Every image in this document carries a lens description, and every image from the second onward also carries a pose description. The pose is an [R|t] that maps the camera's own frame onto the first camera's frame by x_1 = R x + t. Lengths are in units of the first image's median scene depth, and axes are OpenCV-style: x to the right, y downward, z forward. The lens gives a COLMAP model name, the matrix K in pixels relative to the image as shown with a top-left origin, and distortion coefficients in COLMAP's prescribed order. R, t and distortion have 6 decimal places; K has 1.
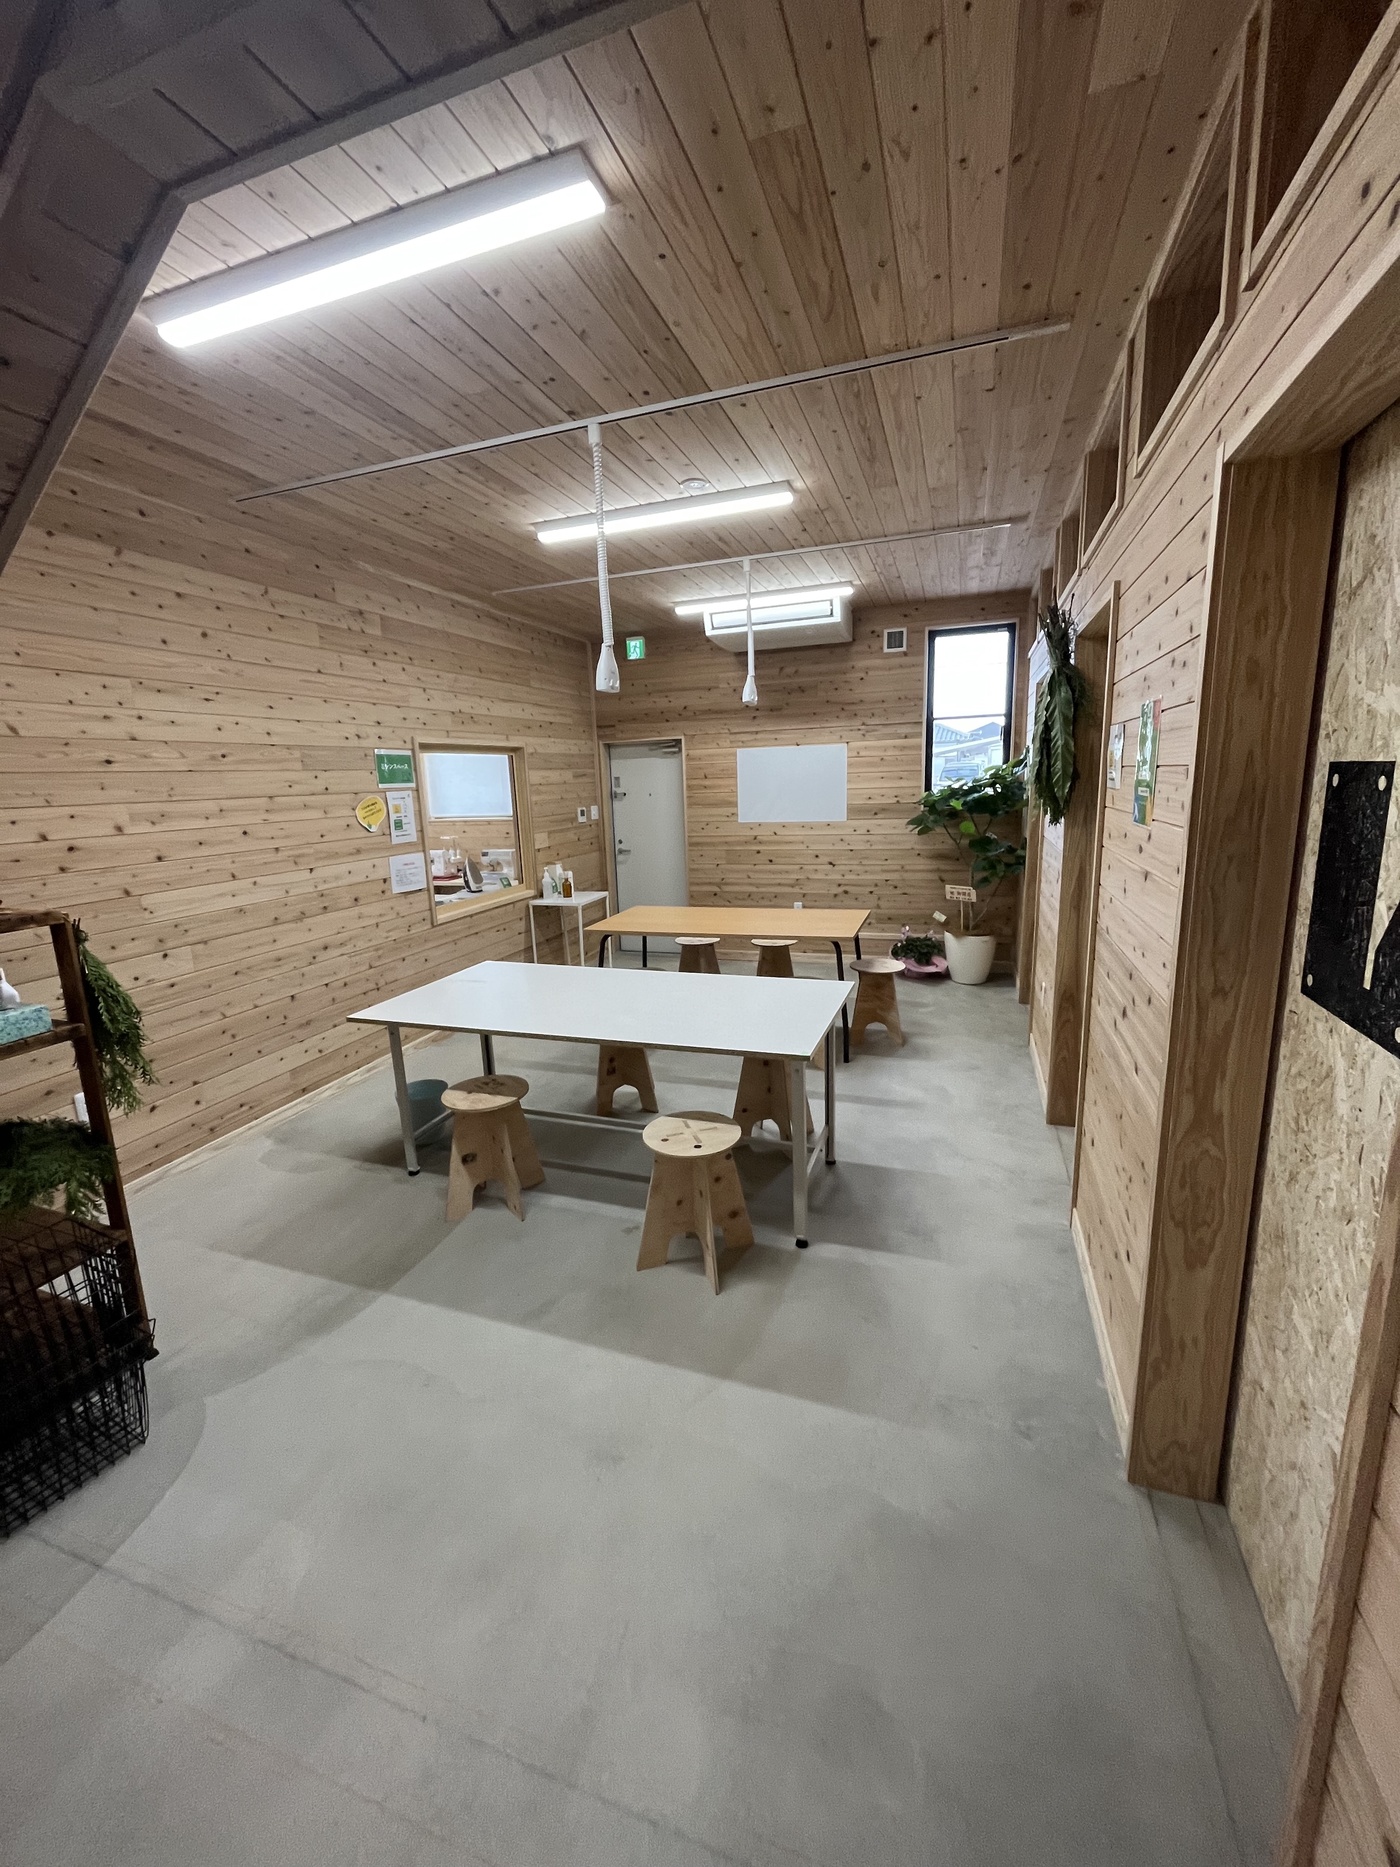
lens RADIAL K [[752.9, 0, 697.1], [0, 752.9, 930.2], [0, 0, 1]] dist [-0.002907, -0.000046]
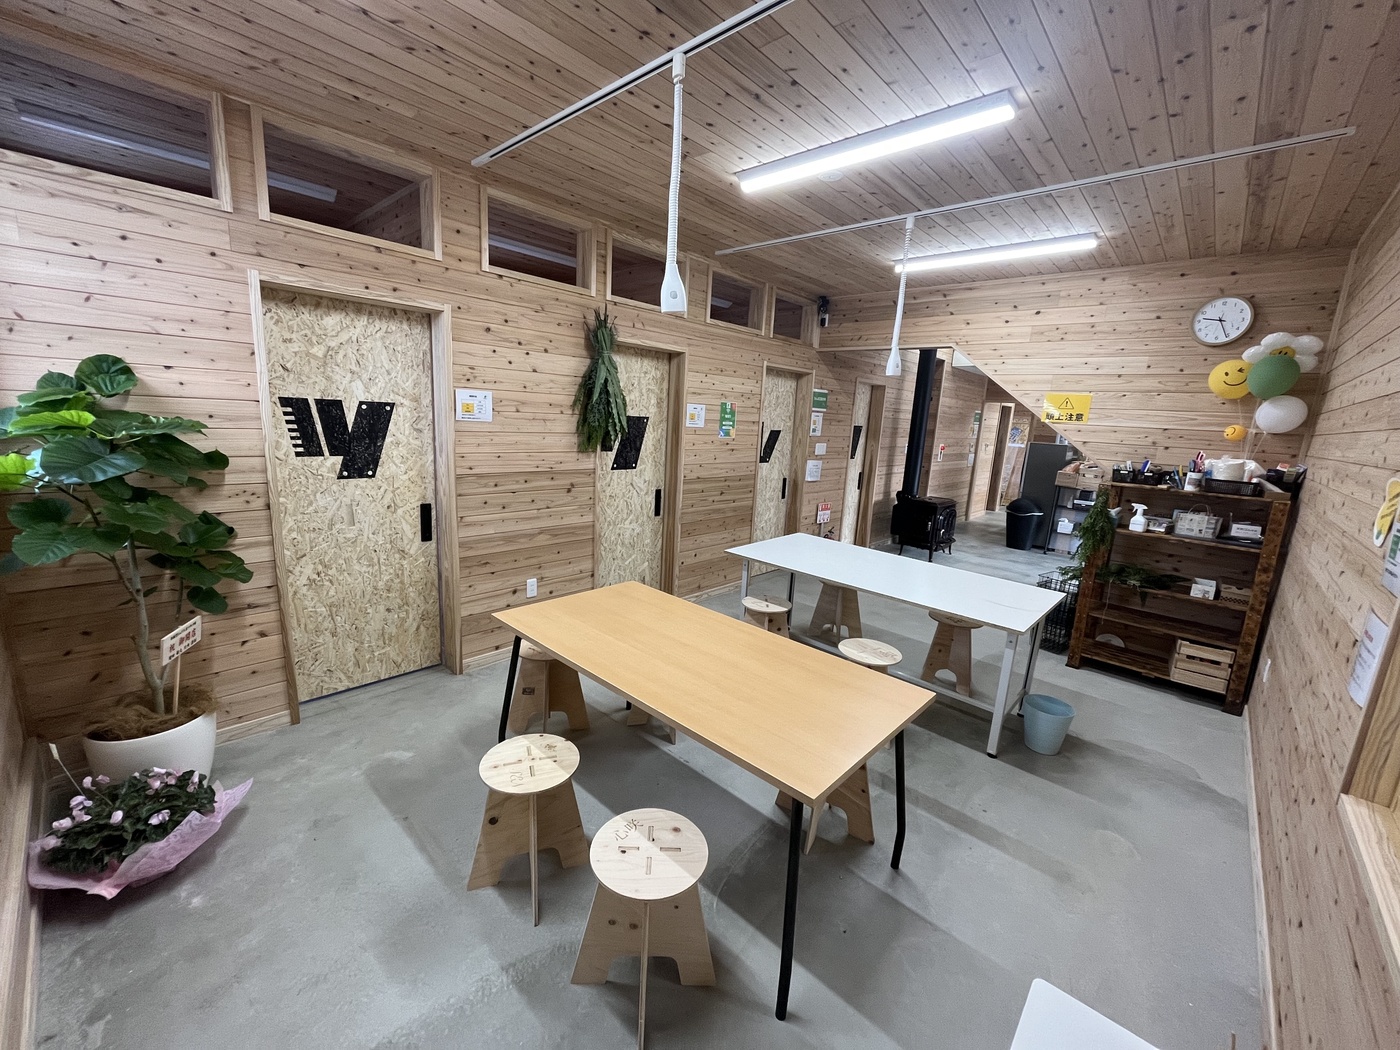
lens RADIAL K [[564.5, 0, 689.9], [0, 564.5, 530.5], [0, 0, 1]] dist [-0.002907, -0.000046]
pose [[-0.916540, -0.085562, 0.390684, -0.151486], [0.067092, 0.930111, 0.361098, -0.324498], [-0.394276, 0.357172, -0.846743, 1.609220]]
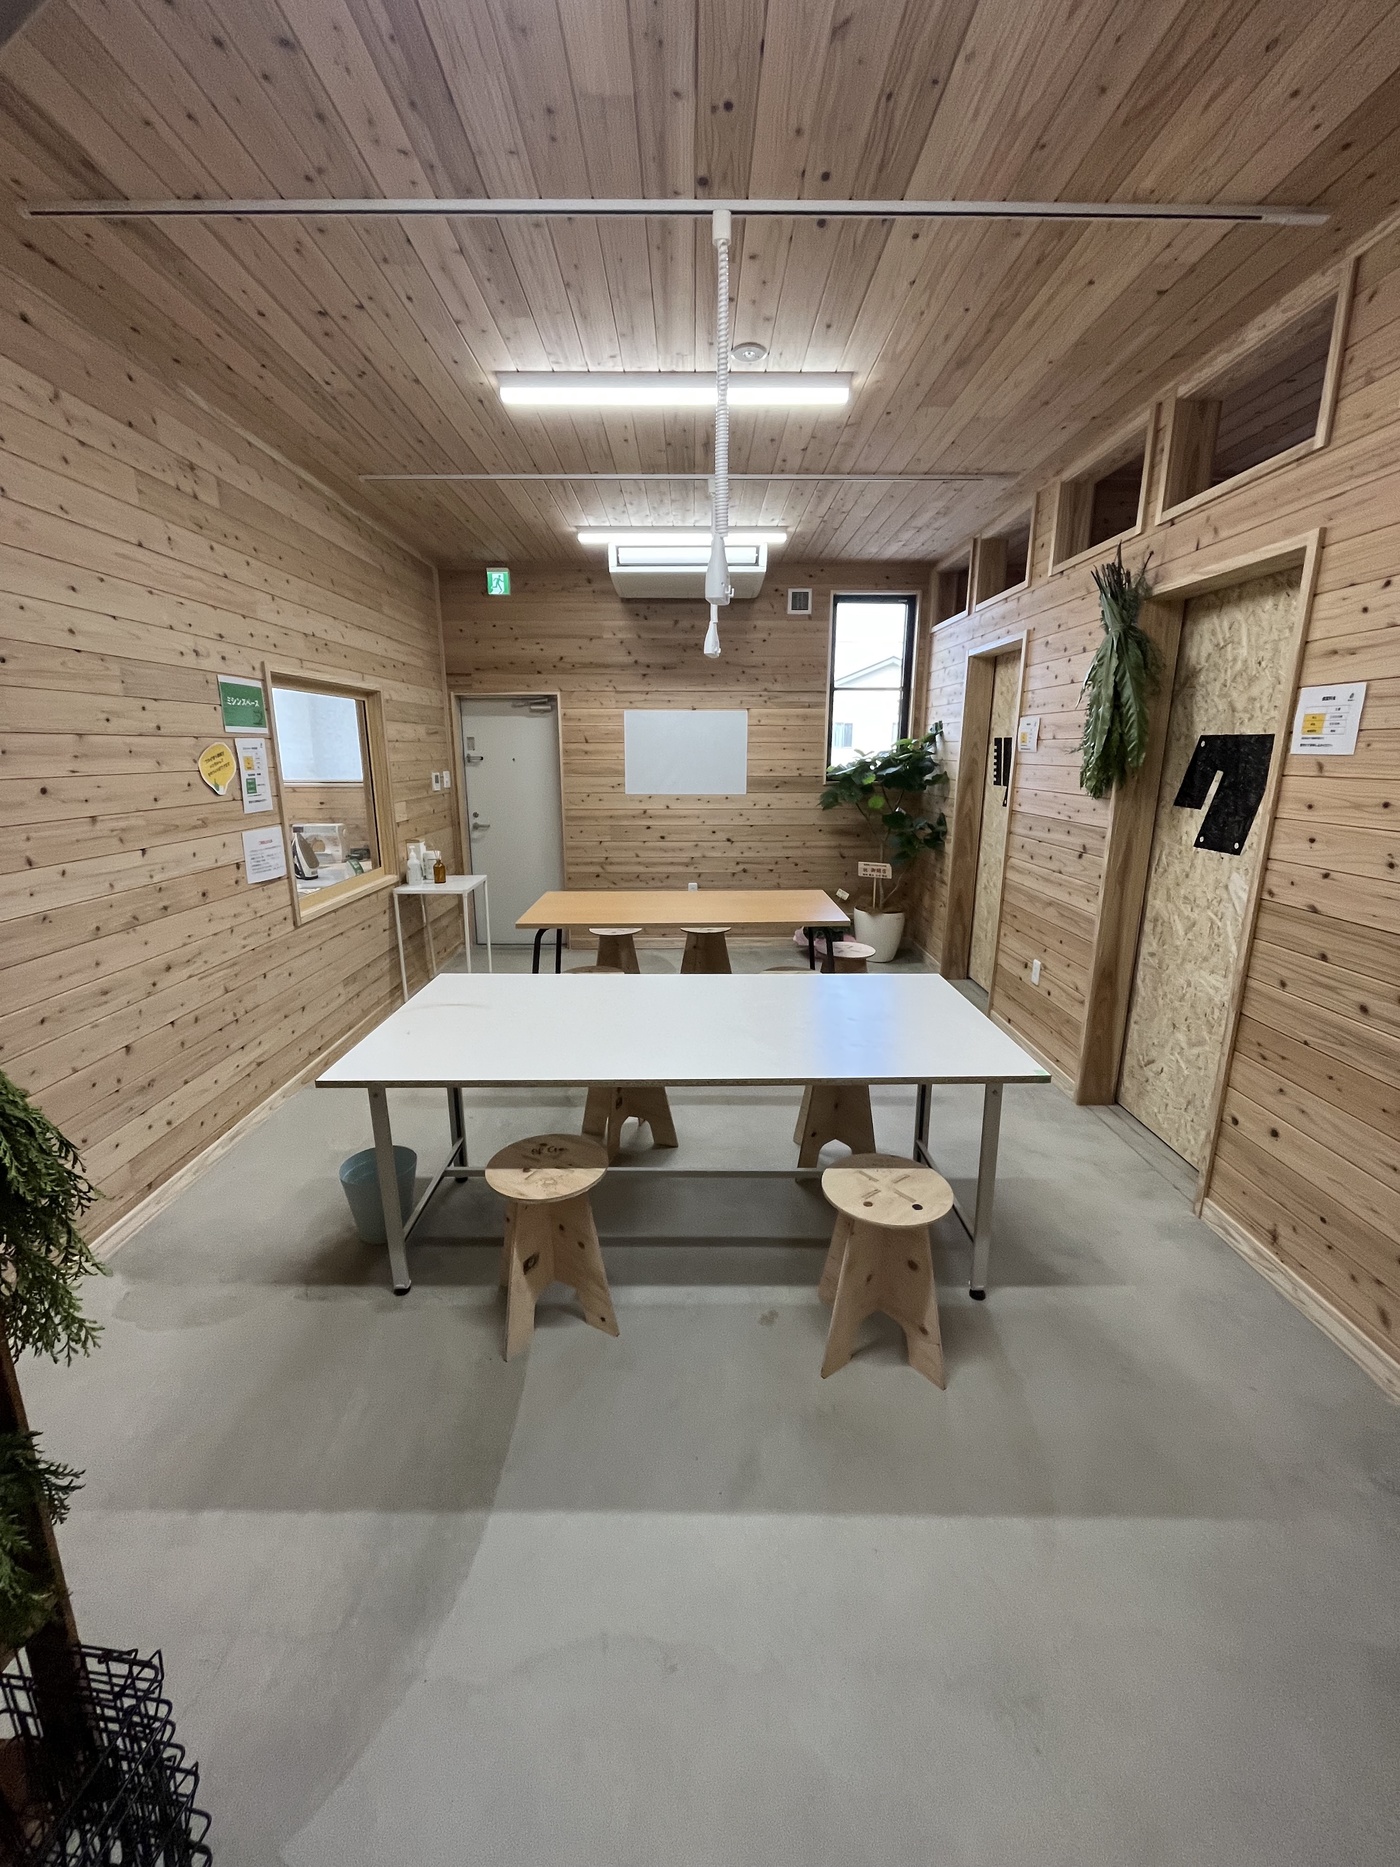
lens RADIAL K [[752.9, 0, 696.4], [0, 752.9, 928.9], [0, 0, 1]] dist [-0.002907, -0.000046]
pose [[0.940970, -0.042687, 0.335786, -0.272193], [0.033551, 0.998893, 0.032966, -0.017257], [-0.336822, -0.019754, 0.941361, 0.214010]]
